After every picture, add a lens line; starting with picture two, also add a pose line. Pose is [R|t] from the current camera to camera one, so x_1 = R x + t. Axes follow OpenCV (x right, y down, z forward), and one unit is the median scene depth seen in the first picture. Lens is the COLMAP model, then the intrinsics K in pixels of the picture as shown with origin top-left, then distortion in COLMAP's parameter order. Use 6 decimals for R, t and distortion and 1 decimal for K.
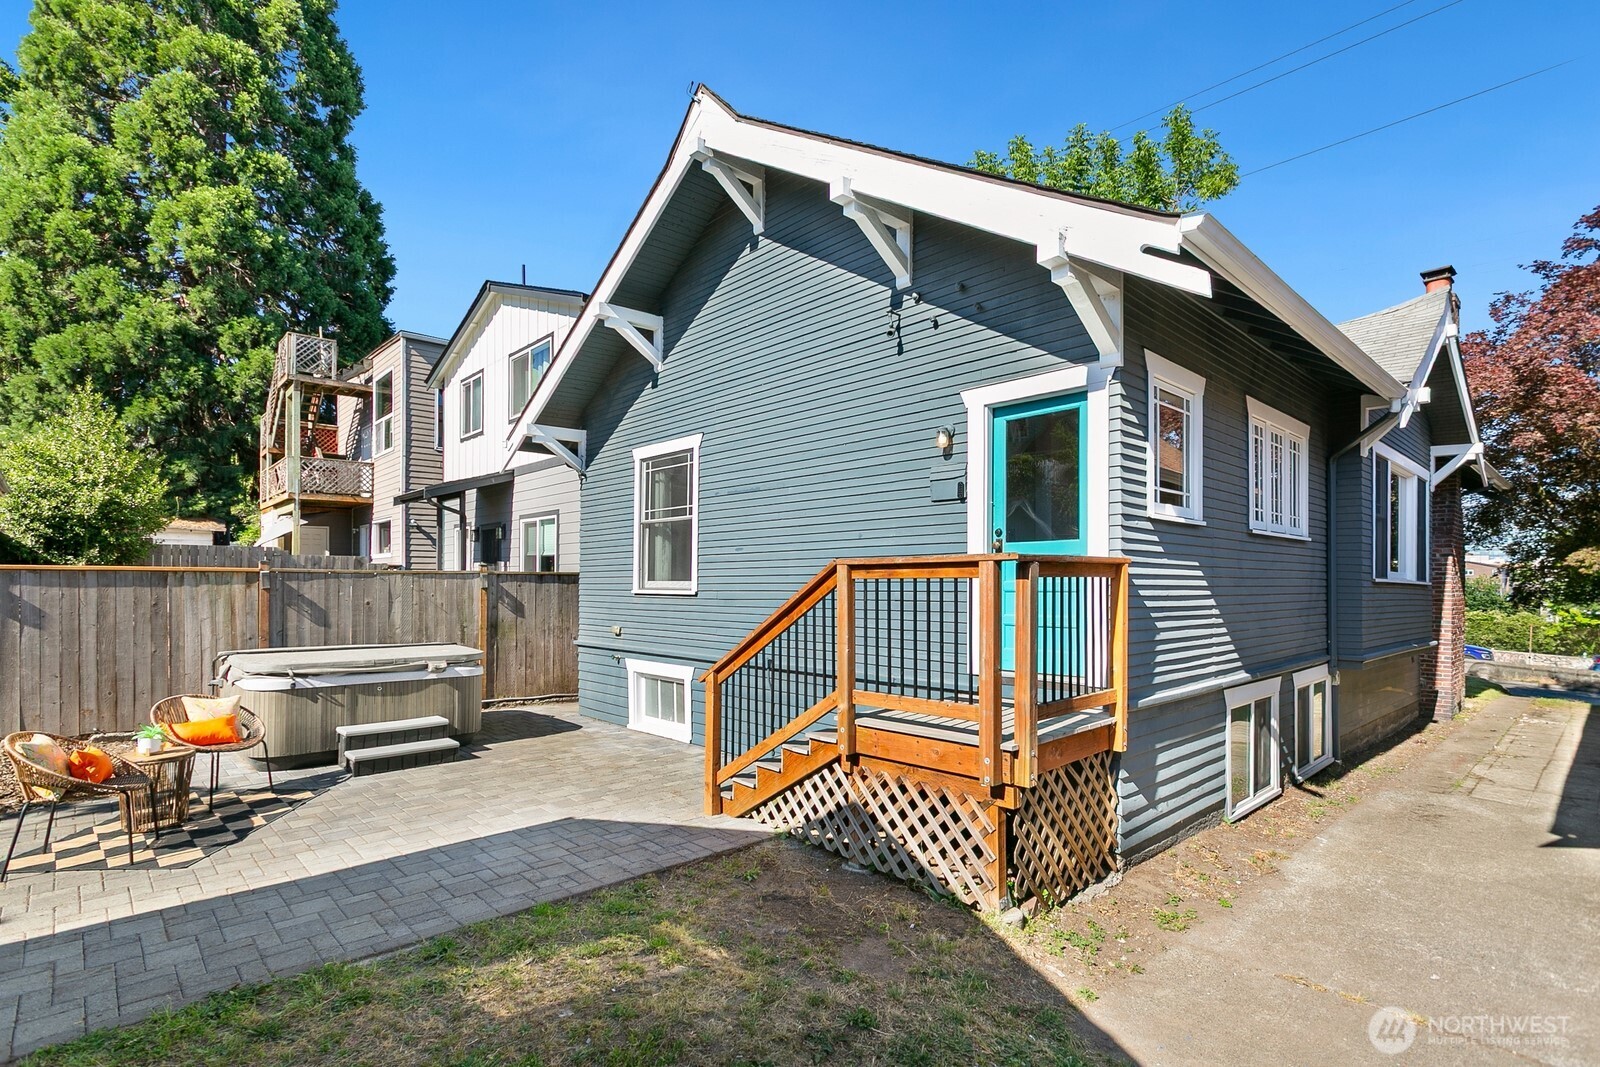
lens RADIAL K [[778.6, 0, 793.6], [0, 778.6, 579.7], [0, 0, 1]] dist [0.004405, 0.000768]
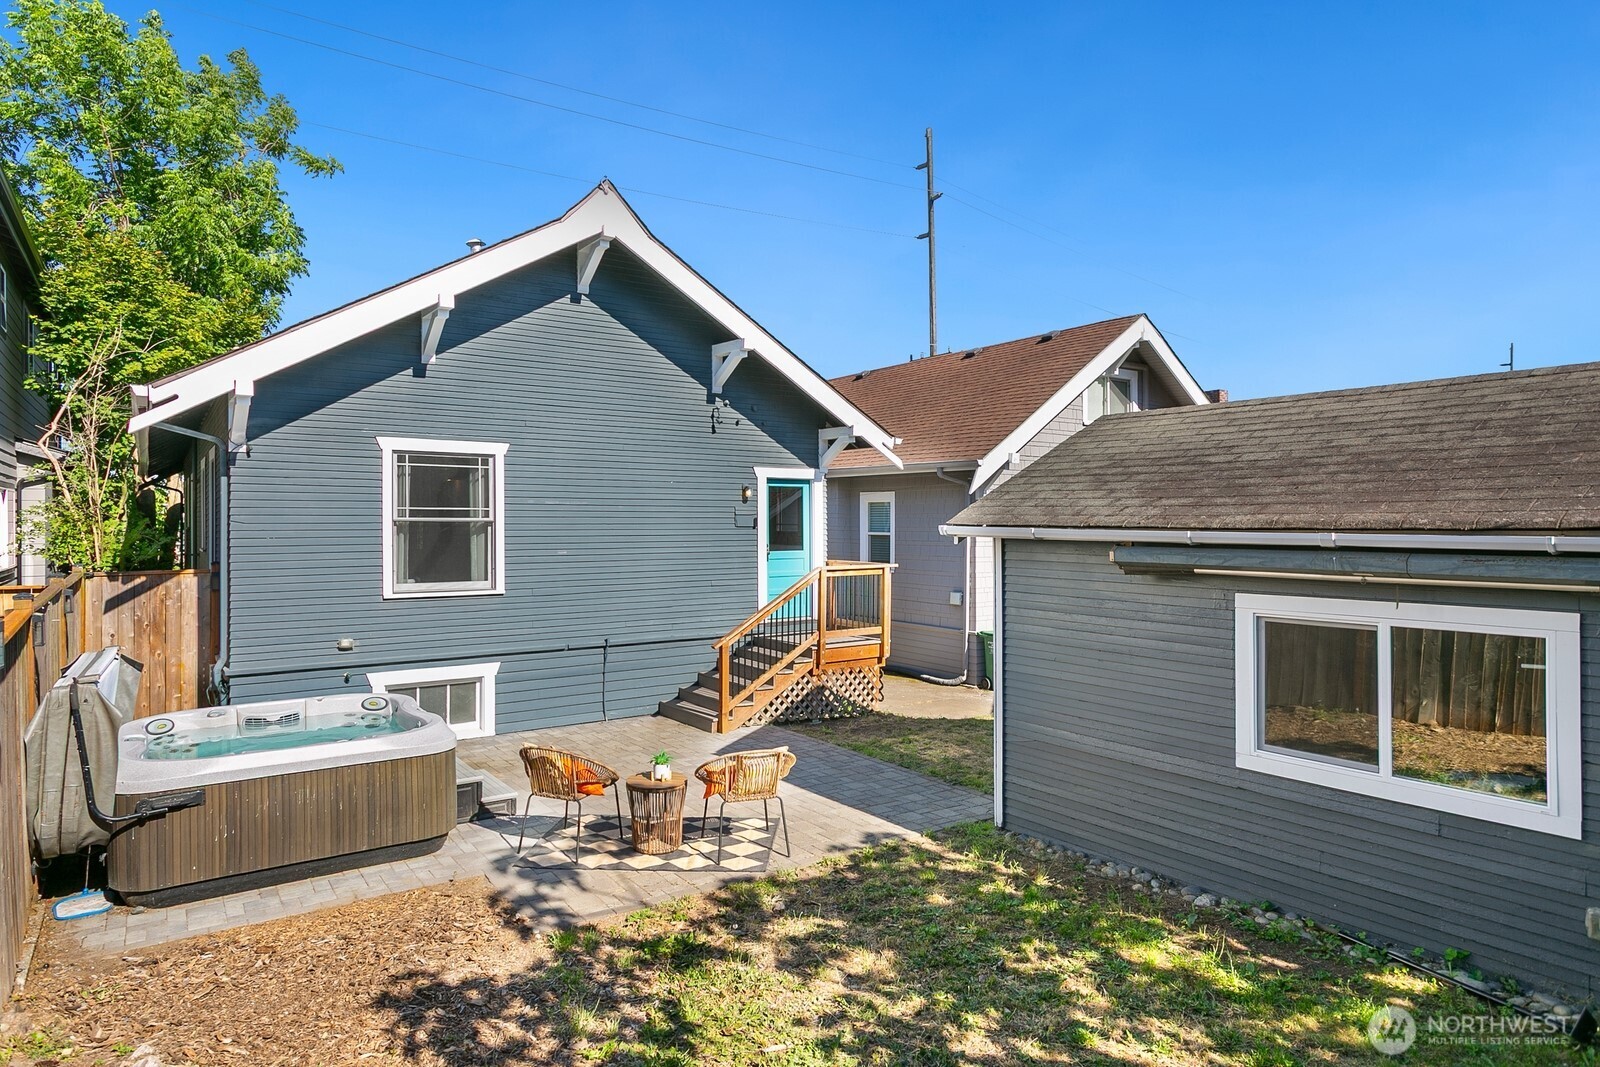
lens RADIAL K [[961.5, 0, 800.0], [0, 961.5, 533.5], [0, 0, 1]] dist [0.000952, 0.000365]
pose [[0.129145, -0.012964, 0.991541, -1.217905], [-0.005488, 0.999890, 0.013788, -0.074344], [-0.991611, -0.007223, 0.129060, 0.380047]]
